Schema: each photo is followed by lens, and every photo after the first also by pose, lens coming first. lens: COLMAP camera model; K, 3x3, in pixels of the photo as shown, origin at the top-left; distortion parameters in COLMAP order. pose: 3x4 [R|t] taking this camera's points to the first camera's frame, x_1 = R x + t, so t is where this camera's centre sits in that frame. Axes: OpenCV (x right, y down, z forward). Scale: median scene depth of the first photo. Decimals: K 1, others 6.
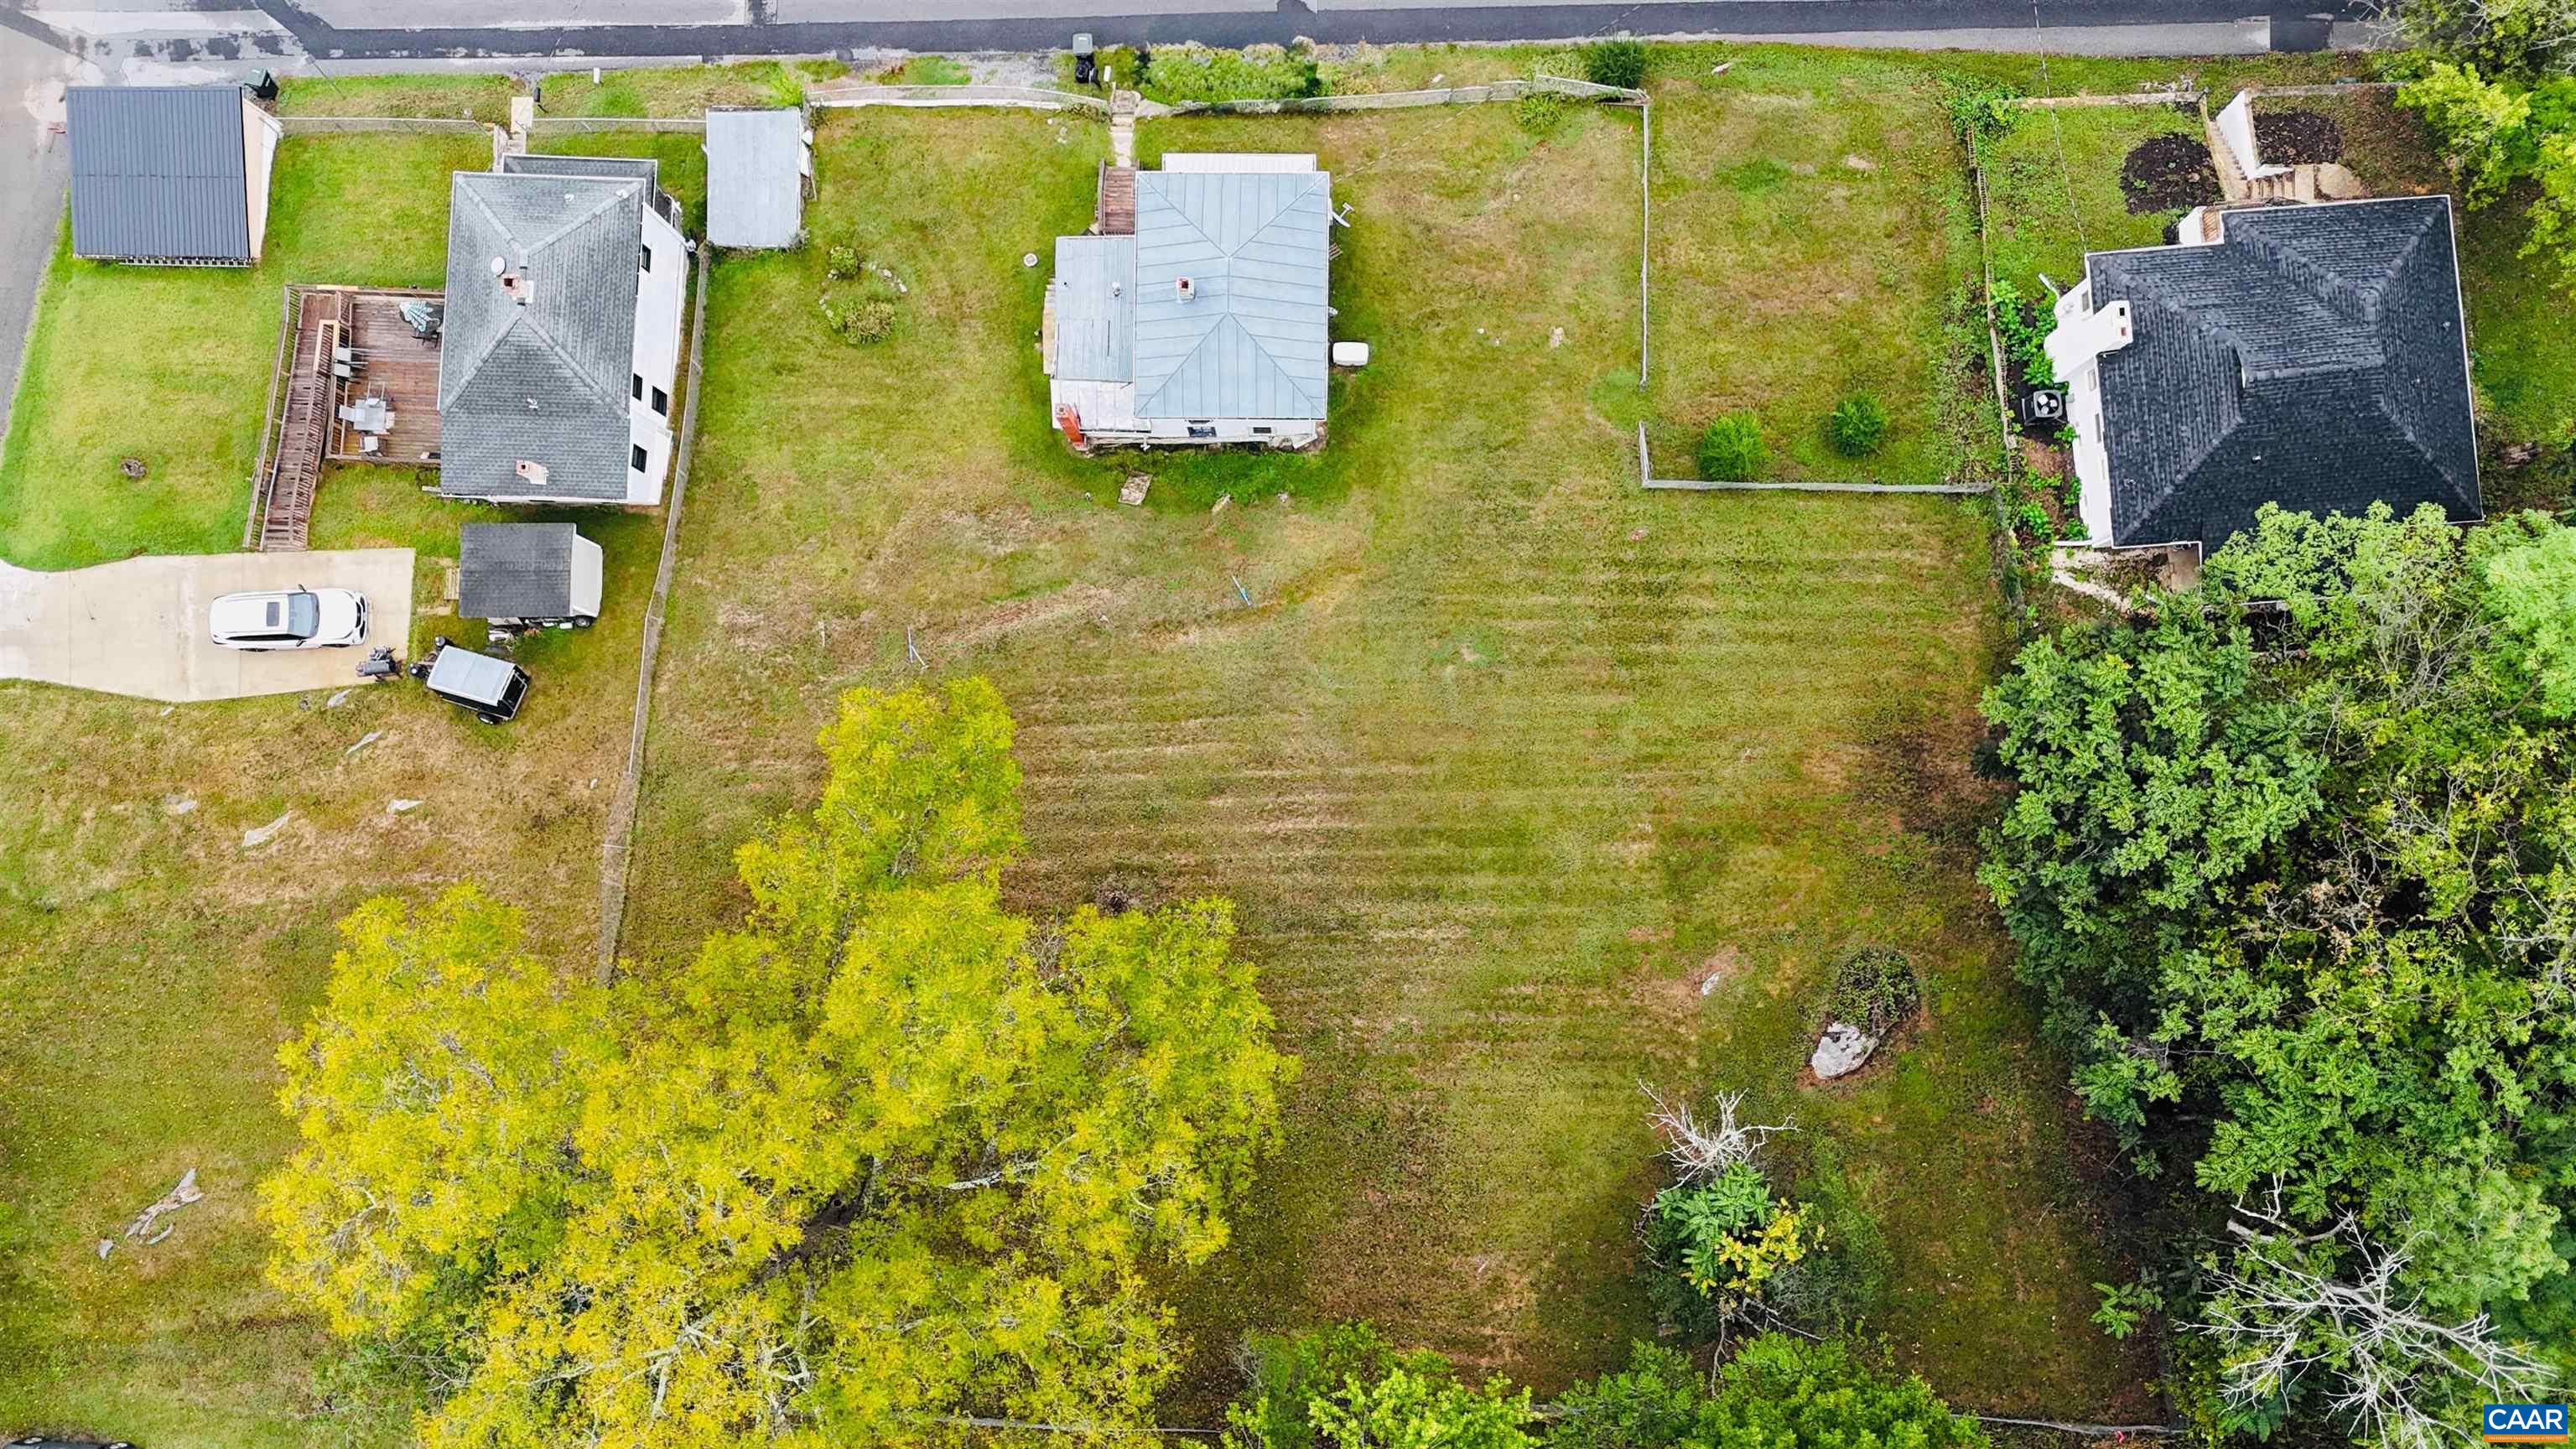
lens RADIAL K [[1891.6, 0, 1288.4], [0, 1891.6, 735.3], [0, 0, 1]] dist [0.065146, -0.060917]
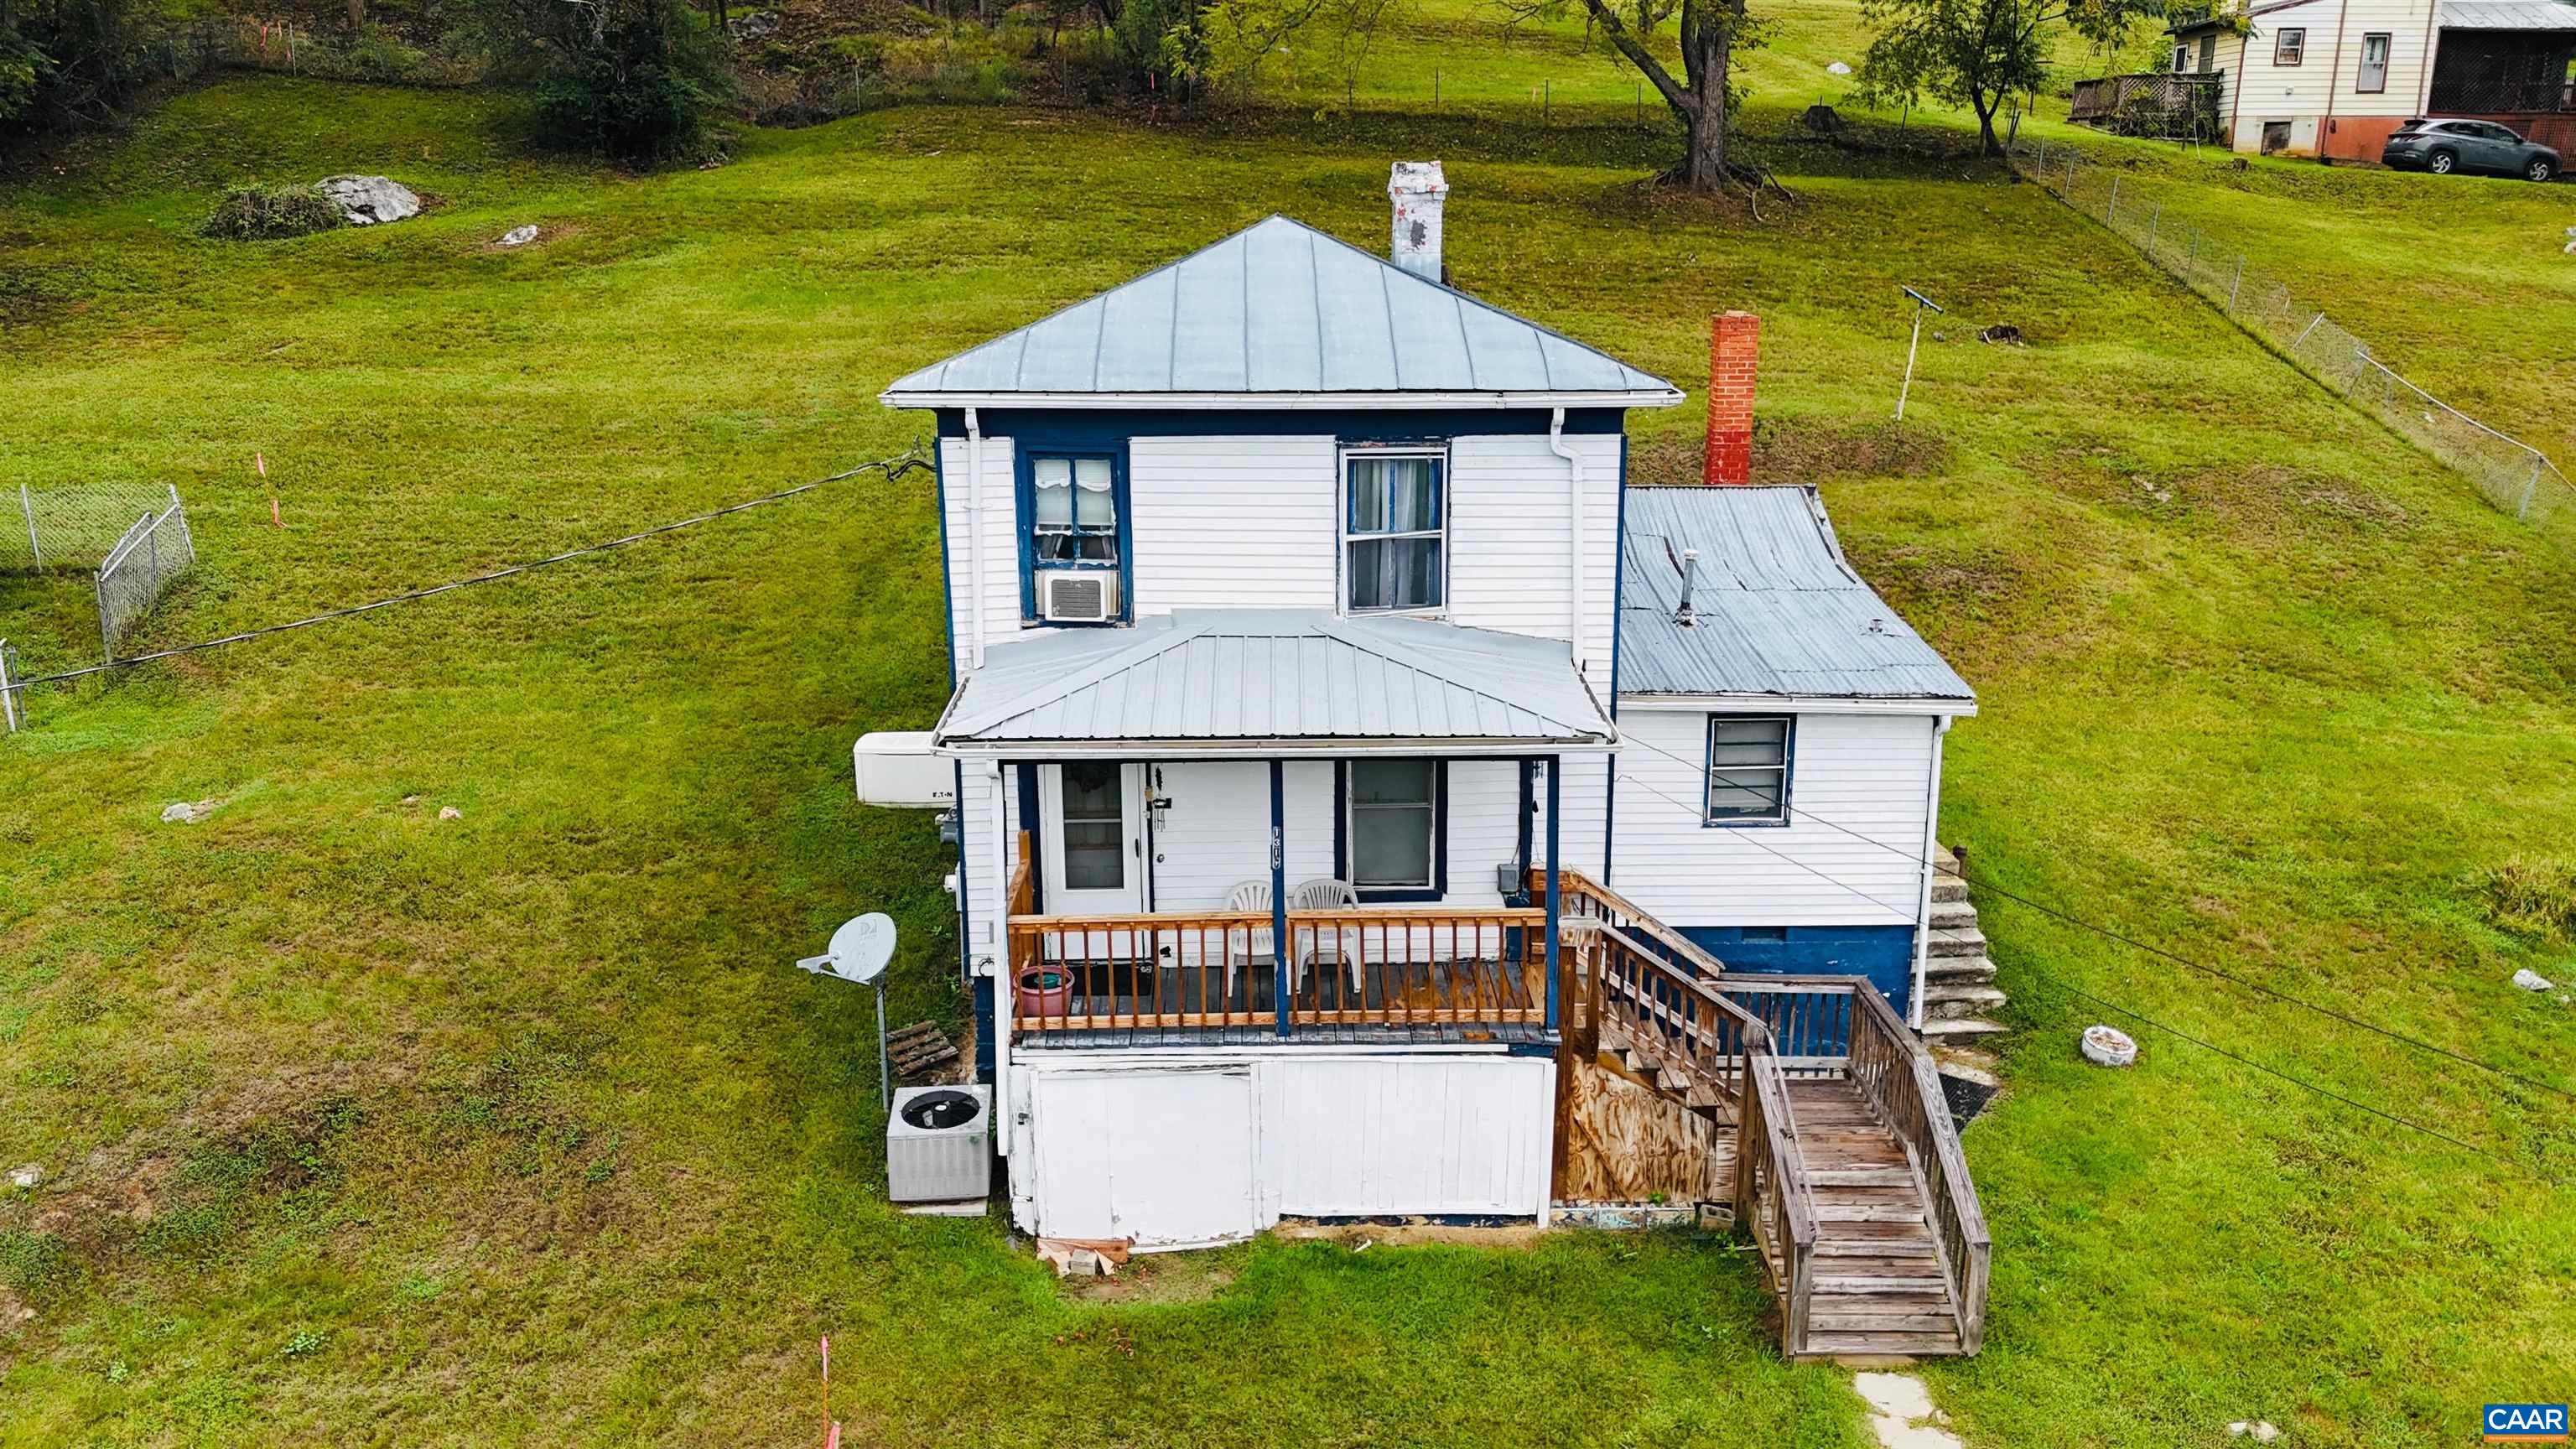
lens RADIAL K [[1891.6, 0, 1295.3], [0, 1891.6, 720.3], [0, 0, 1]] dist [0.065146, -0.060917]
pose [[-0.999154, 0.033070, -0.024461, -0.022340], [-0.030713, -0.204209, 0.978445, -0.504741], [0.027362, 0.978369, 0.205052, 0.930606]]
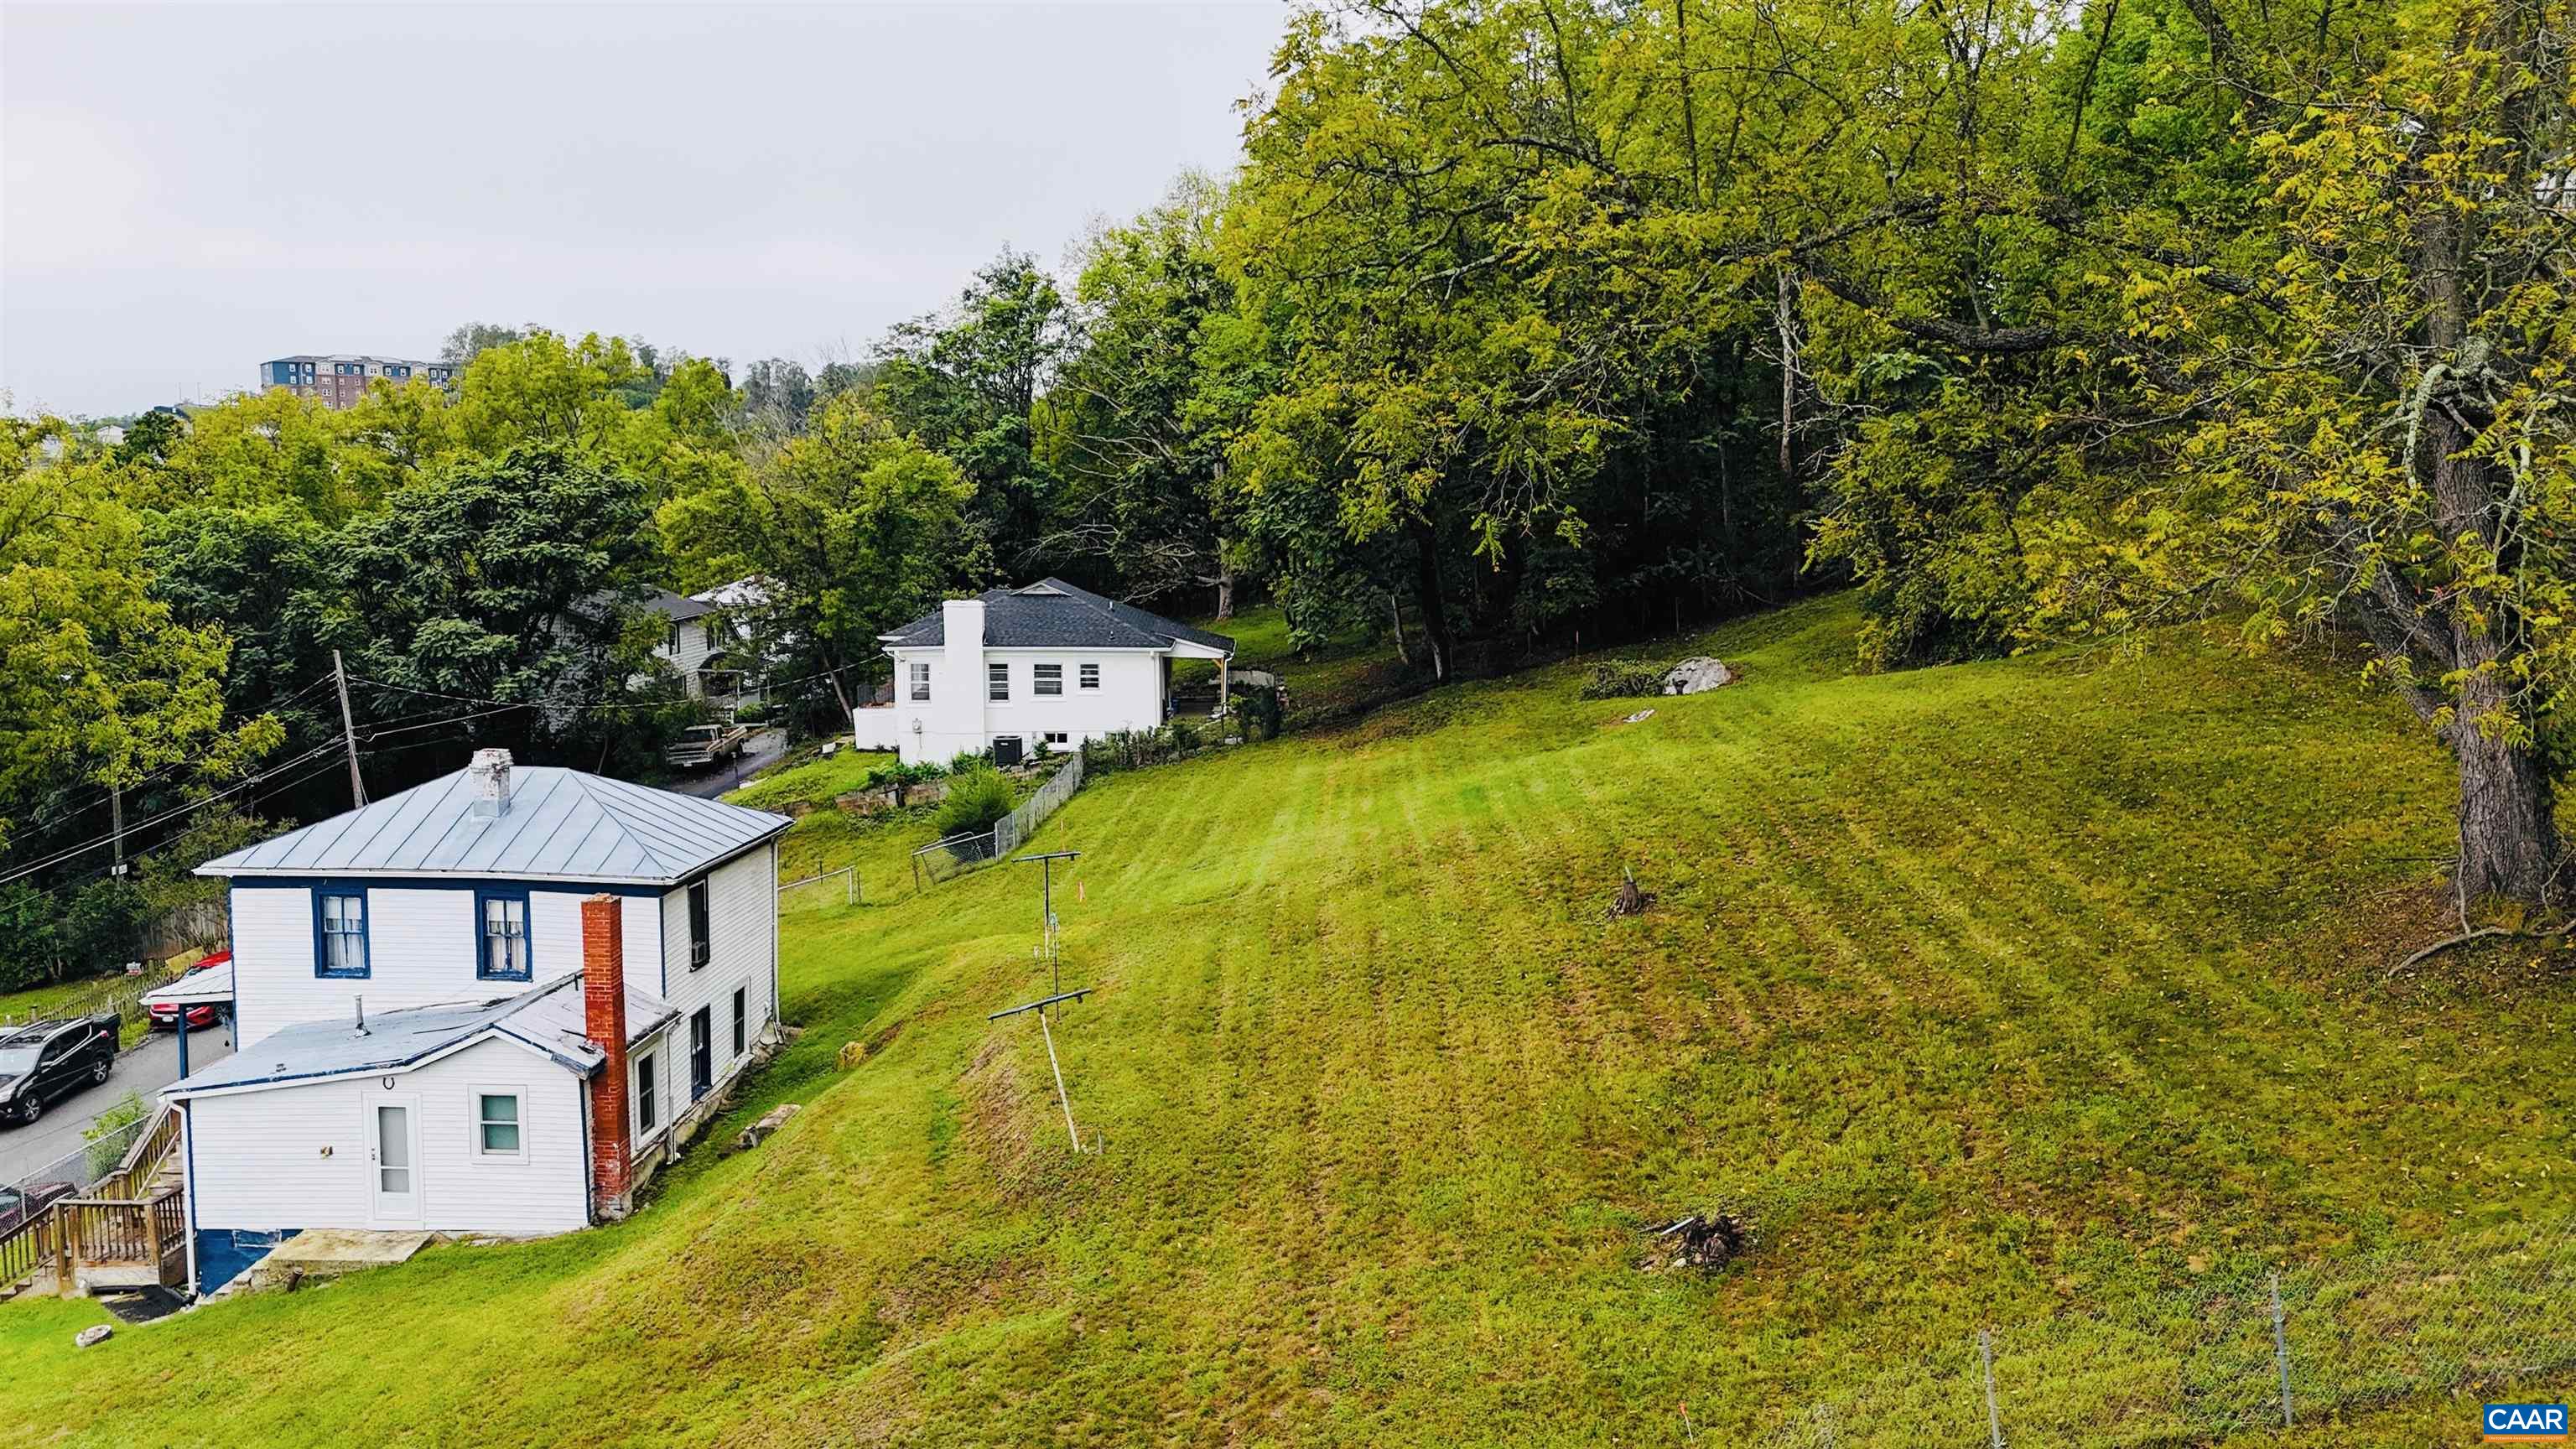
lens RADIAL K [[1891.6, 0, 1303.0], [0, 1891.6, 714.1], [0, 0, 1]] dist [0.065146, -0.060917]
pose [[0.045879, -0.091132, 0.994781, -0.538787], [0.996672, 0.071344, -0.039430, 0.015703], [-0.067378, 0.993280, 0.094102, 0.837035]]
